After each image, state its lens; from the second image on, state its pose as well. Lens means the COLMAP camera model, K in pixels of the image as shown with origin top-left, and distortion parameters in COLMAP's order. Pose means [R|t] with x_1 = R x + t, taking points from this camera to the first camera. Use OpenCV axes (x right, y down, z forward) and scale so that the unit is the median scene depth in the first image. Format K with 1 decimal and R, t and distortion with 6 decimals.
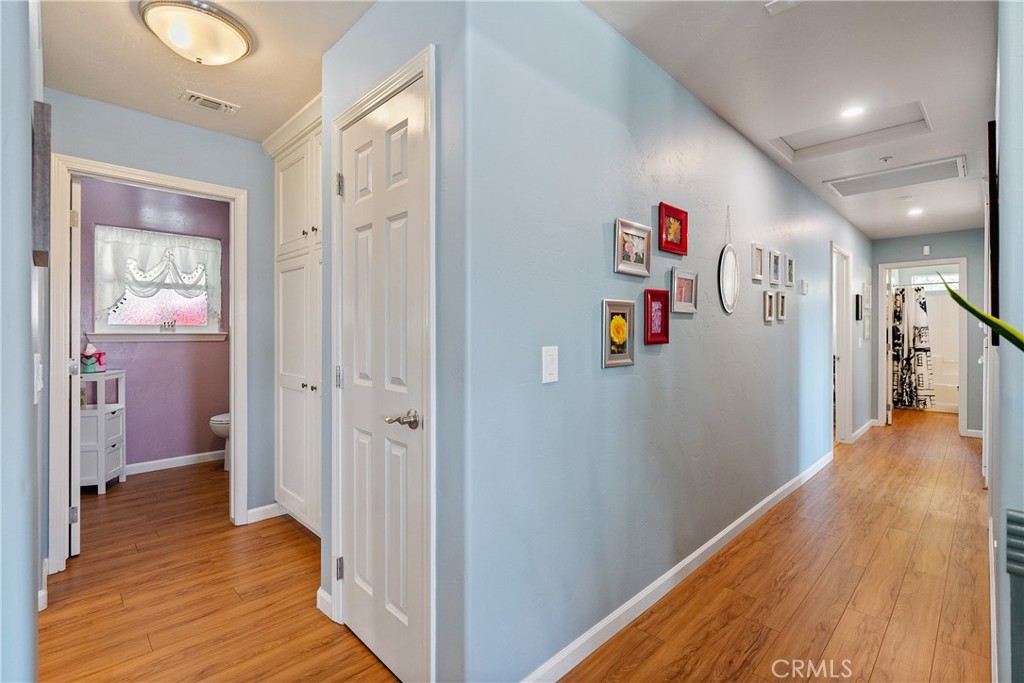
lens RADIAL K [[469.7, 0, 518.6], [0, 469.7, 331.4], [0, 0, 1]] dist [-0.001139, 0.000102]
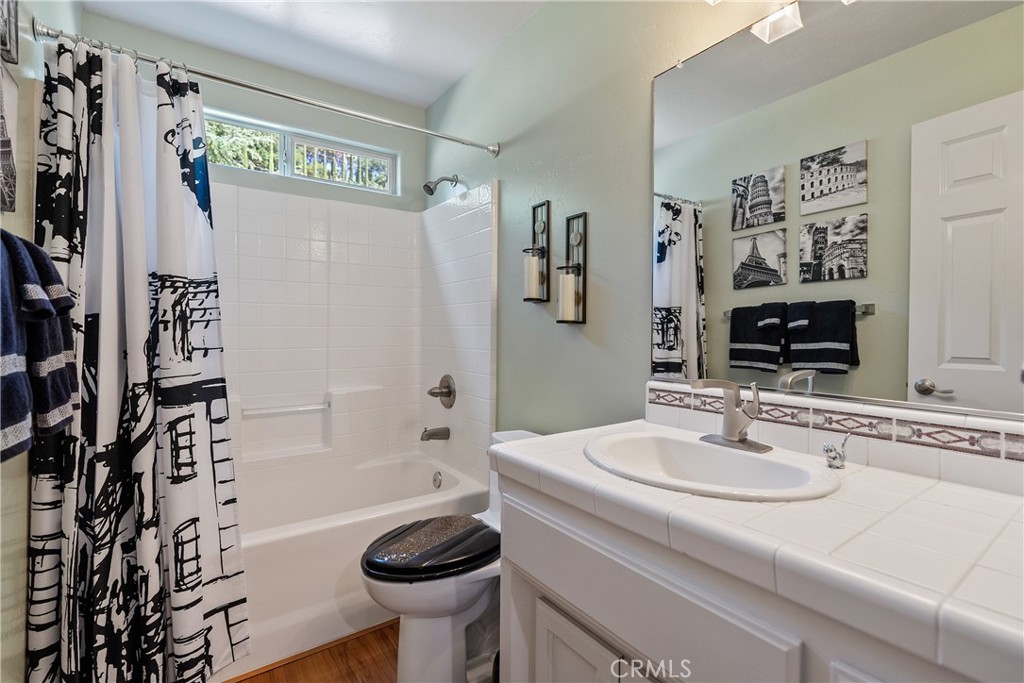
lens RADIAL K [[469.7, 0, 518.6], [0, 469.7, 331.4], [0, 0, 1]] dist [-0.001139, 0.000102]
pose [[0.165595, -0.004449, 0.986184, 0.680022], [-0.008268, 0.999948, 0.005899, 0.010801], [-0.986159, -0.009131, 0.165550, 0.823100]]
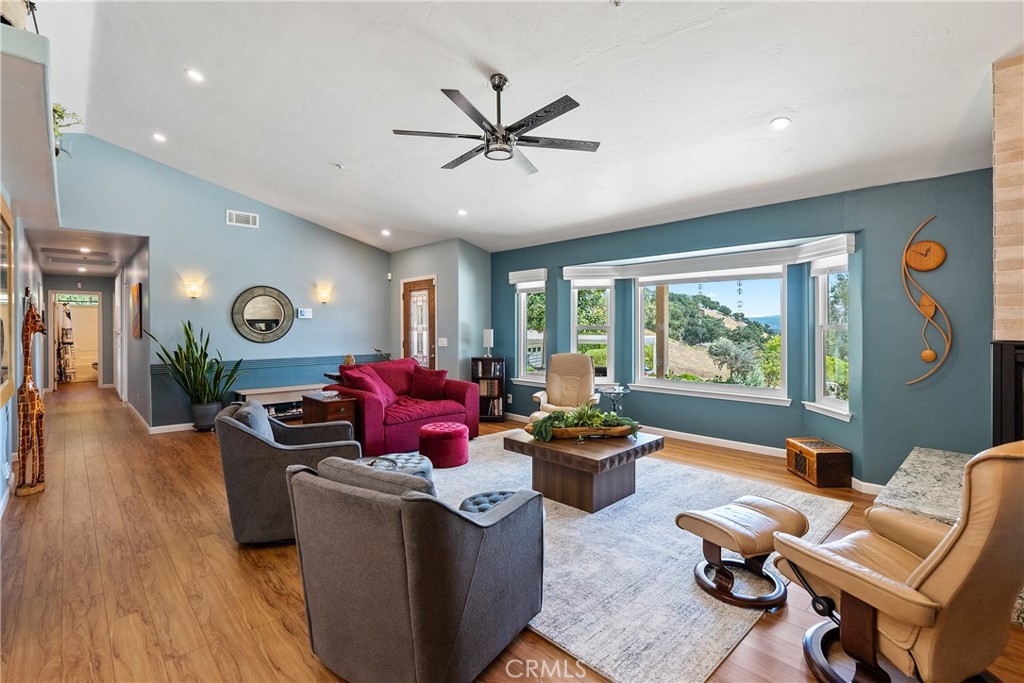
lens RADIAL K [[469.7, 0, 518.6], [0, 469.7, 331.4], [0, 0, 1]] dist [-0.001139, 0.000102]
pose [[0.019828, -0.010287, 0.999750, -0.651594], [-0.004080, 0.999938, 0.010369, -0.022291], [-0.999795, -0.004284, 0.019785, -0.511300]]
